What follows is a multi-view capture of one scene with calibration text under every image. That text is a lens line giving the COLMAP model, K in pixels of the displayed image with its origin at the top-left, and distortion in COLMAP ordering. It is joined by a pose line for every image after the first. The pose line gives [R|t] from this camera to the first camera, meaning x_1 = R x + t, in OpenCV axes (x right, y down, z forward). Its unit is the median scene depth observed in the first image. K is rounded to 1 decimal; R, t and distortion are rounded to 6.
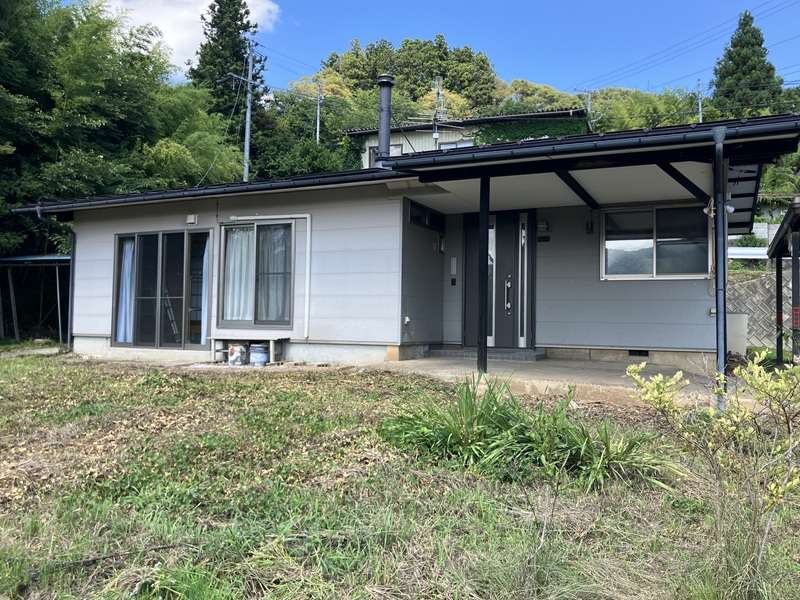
lens RADIAL K [[666.6, 0, 396.2], [0, 666.6, 304.7], [0, 0, 1]] dist [0.014433, -0.004523]
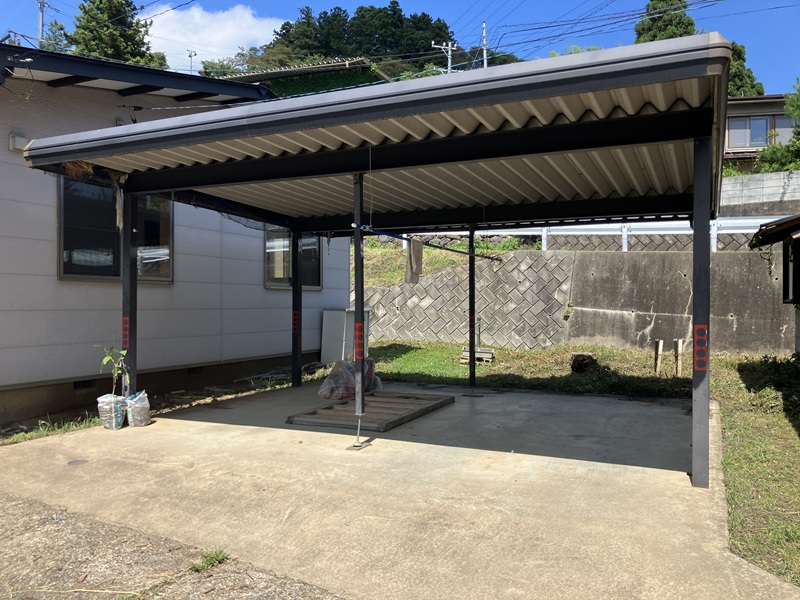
lens RADIAL K [[666.6, 0, 396.2], [0, 666.6, 304.7], [0, 0, 1]] dist [0.014433, -0.004523]
pose [[0.999851, -0.017235, 0.000981, 0.657070], [0.017190, 0.999241, 0.034945, -0.019505], [-0.001583, -0.034923, 0.999389, 0.277982]]
